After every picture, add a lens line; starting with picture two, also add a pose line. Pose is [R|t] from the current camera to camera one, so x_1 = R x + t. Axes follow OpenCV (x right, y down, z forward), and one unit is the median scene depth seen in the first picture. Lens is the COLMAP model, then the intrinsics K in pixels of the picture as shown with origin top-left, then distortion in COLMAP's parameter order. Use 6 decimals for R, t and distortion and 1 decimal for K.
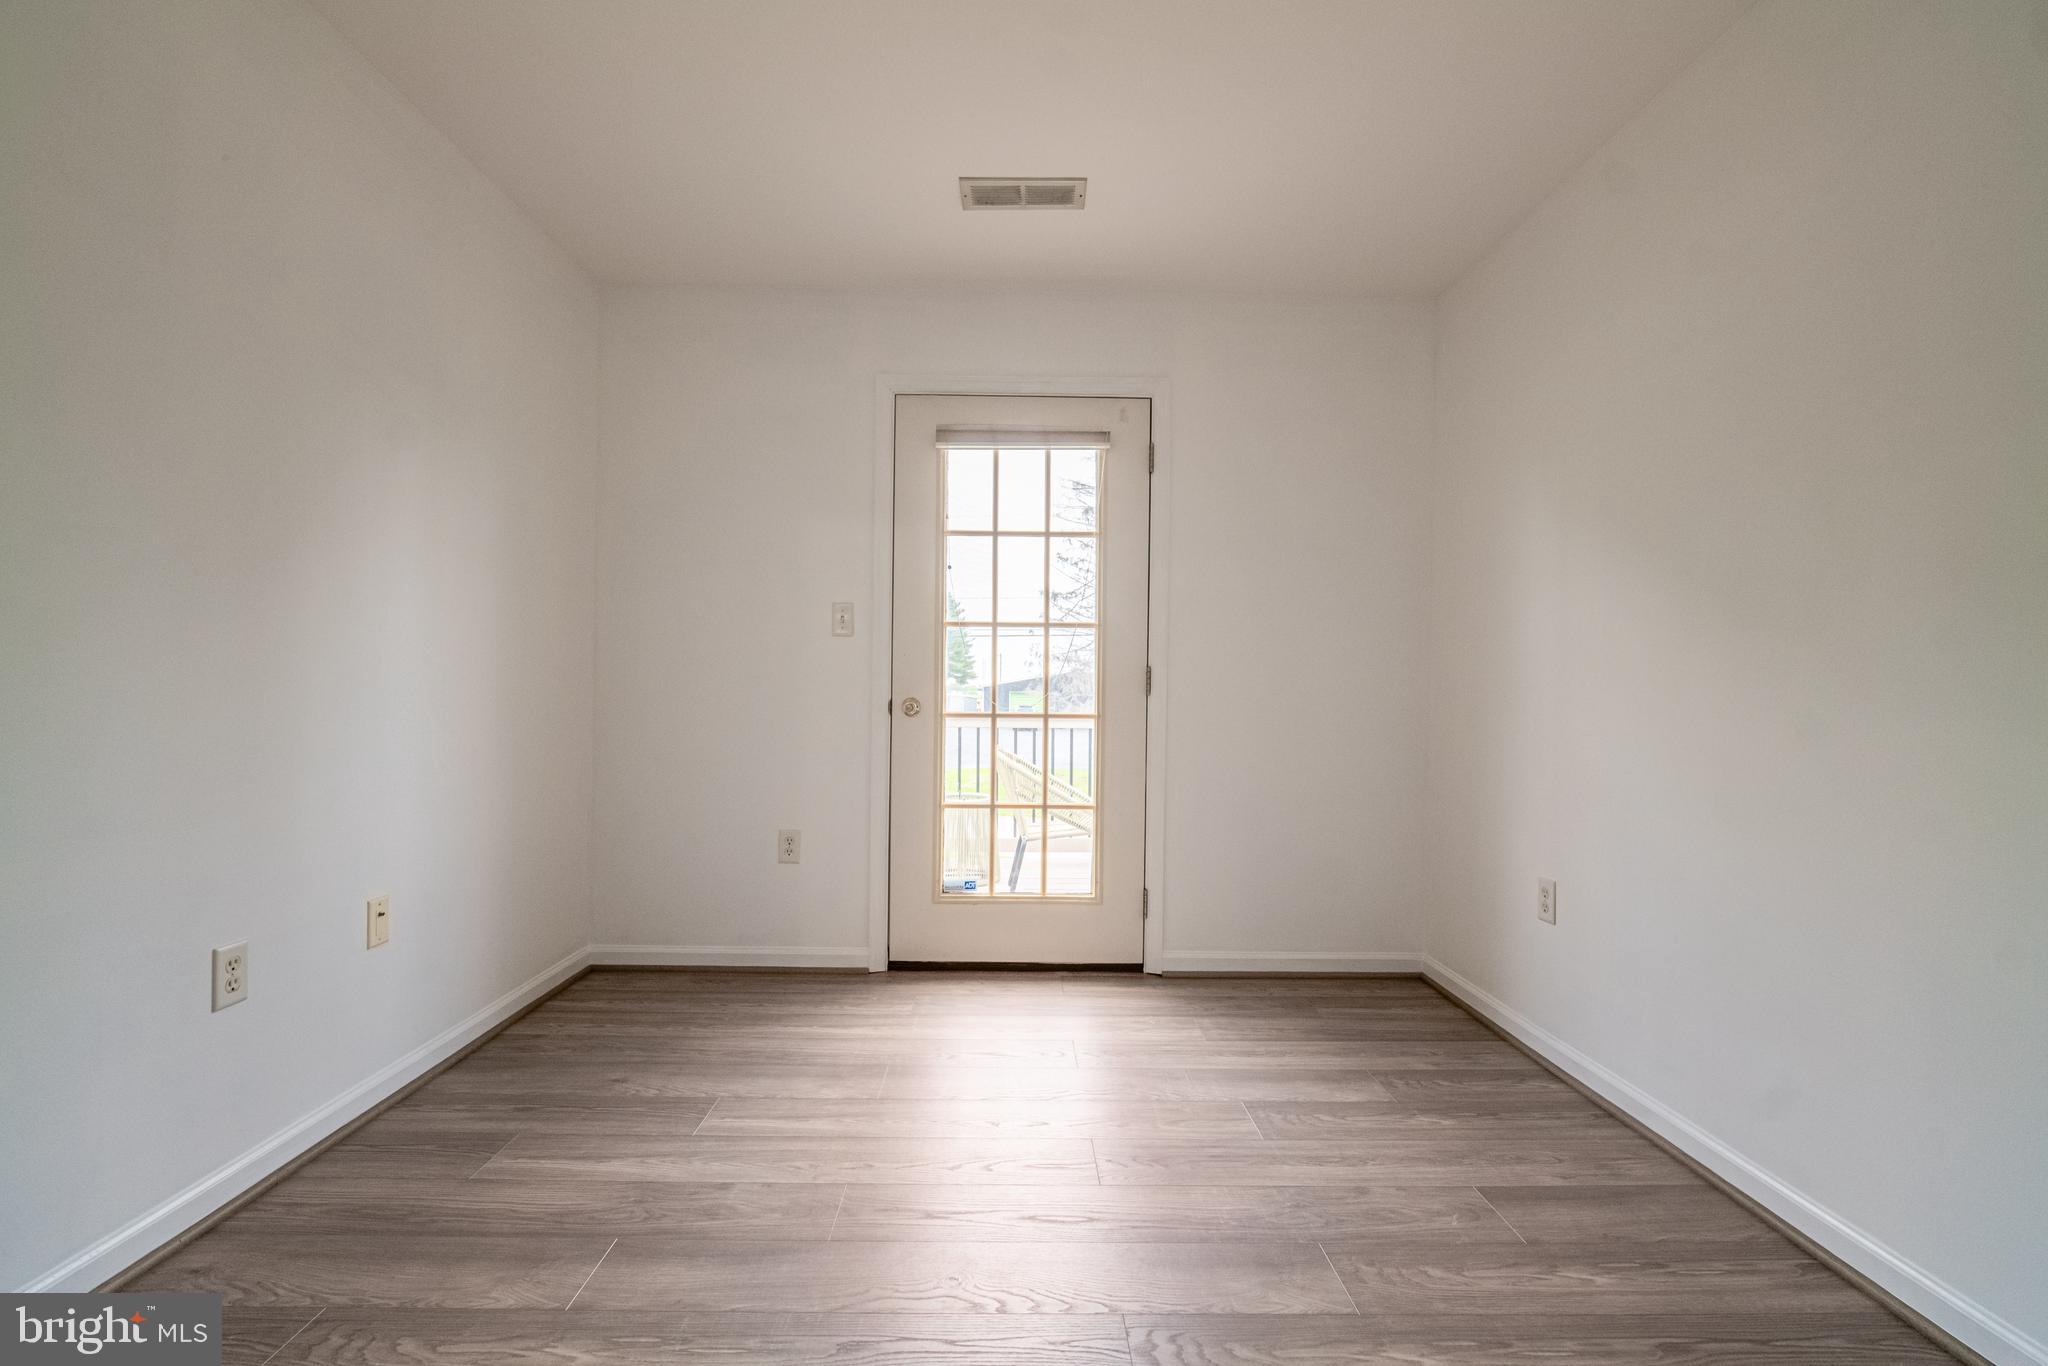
lens RADIAL K [[900.9, 0, 1017.4], [0, 900.9, 692.8], [0, 0, 1]] dist [-0.011972, 0.001746]
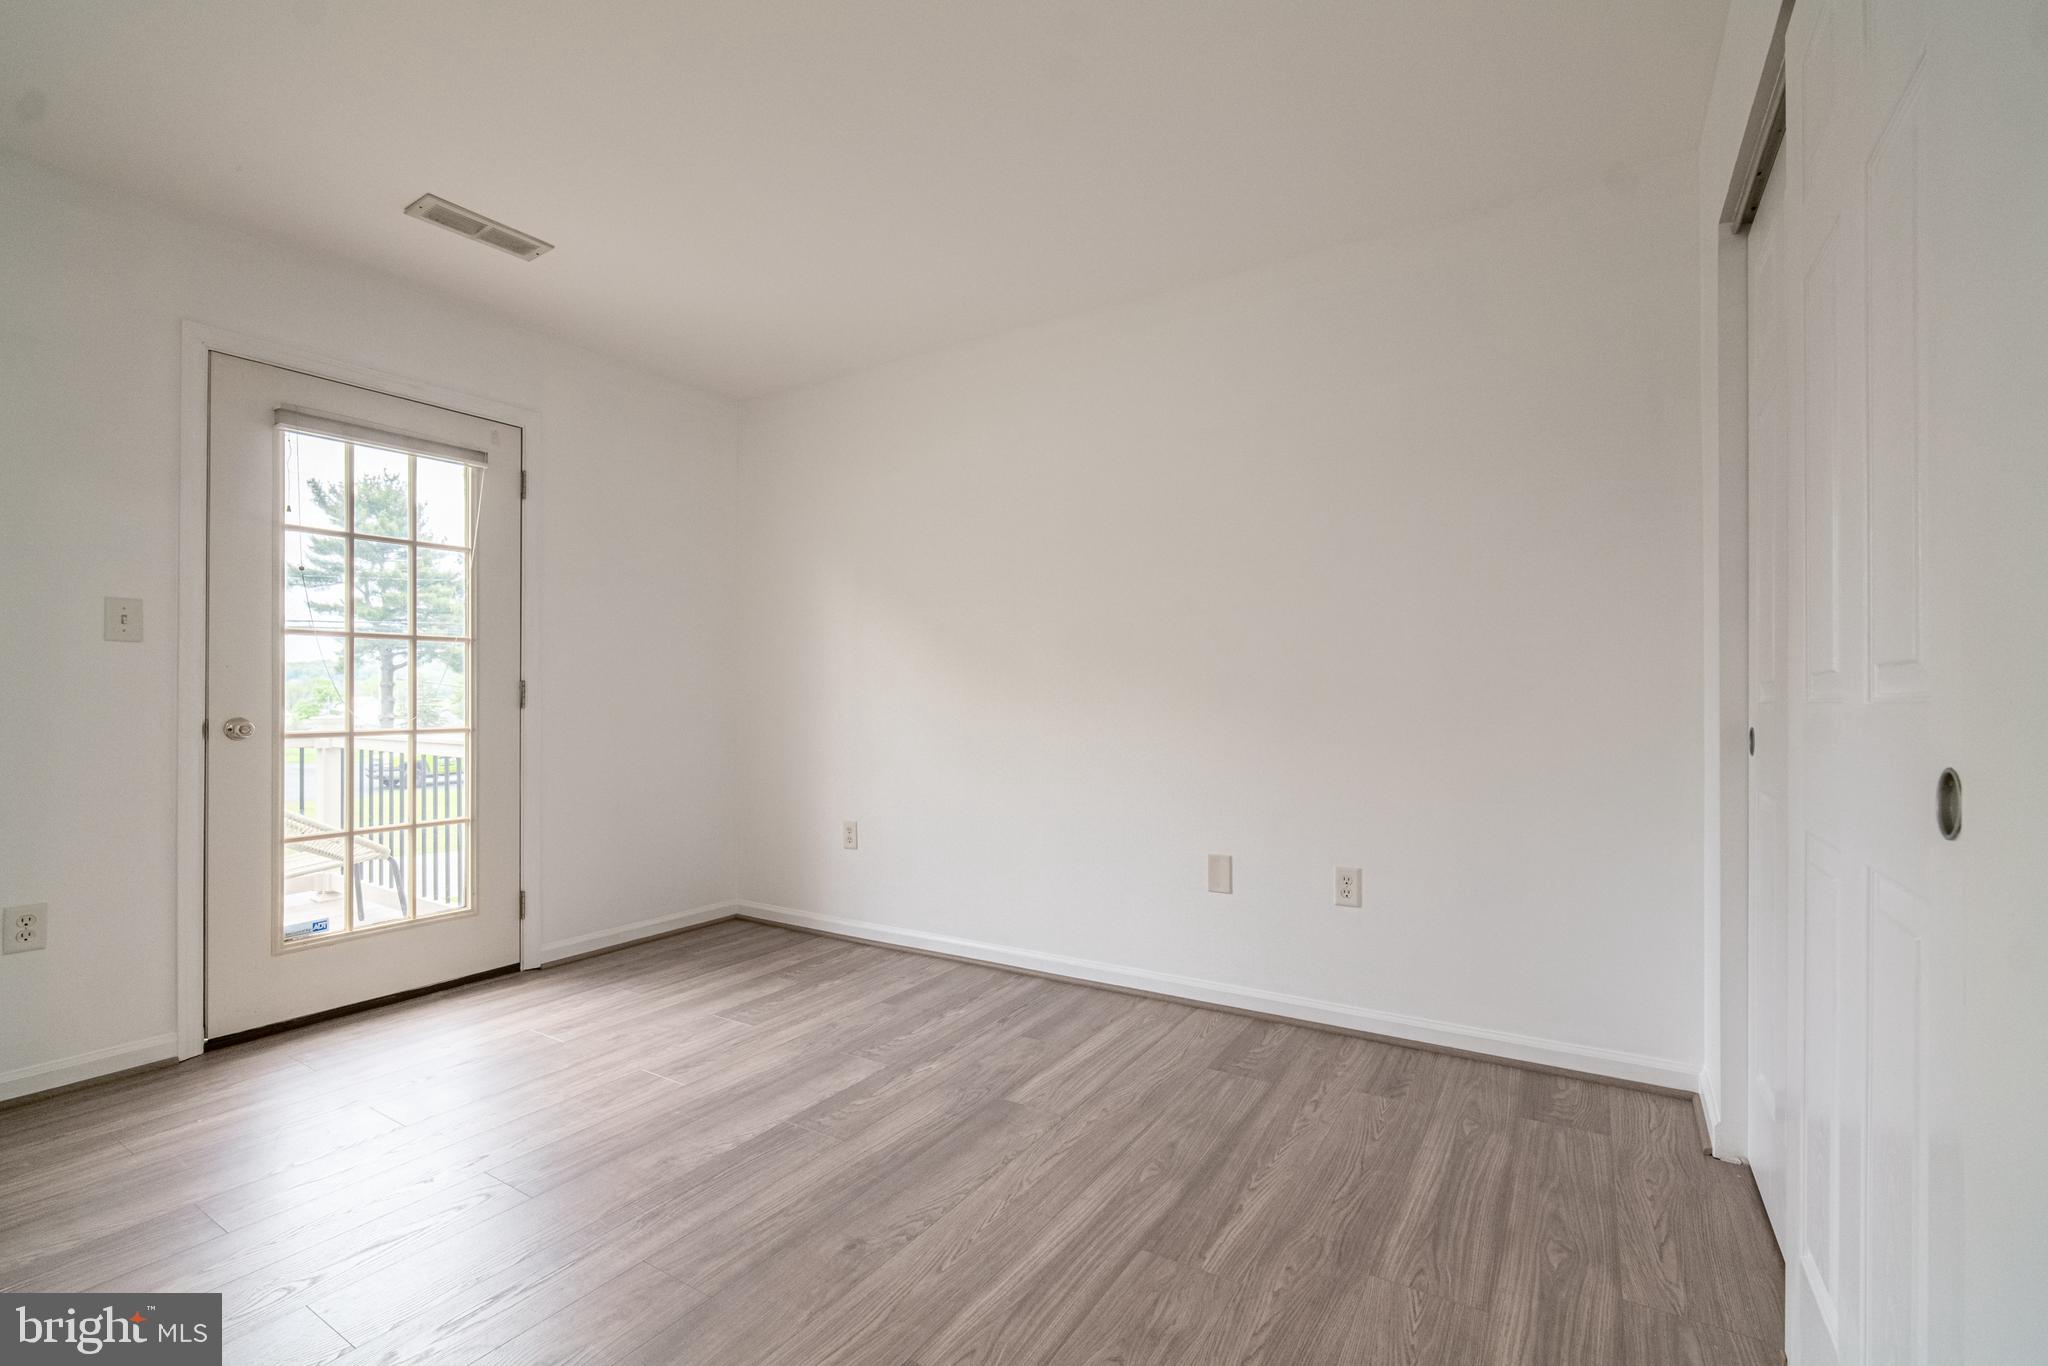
lens RADIAL K [[900.9, 0, 1040.1], [0, 900.9, 685.7], [0, 0, 1]] dist [-0.011972, 0.001746]
pose [[0.523997, -0.002580, 0.851716, -0.459219], [0.013762, 0.999891, -0.005439, -0.009495], [-0.851609, 0.014571, 0.523975, -0.076855]]
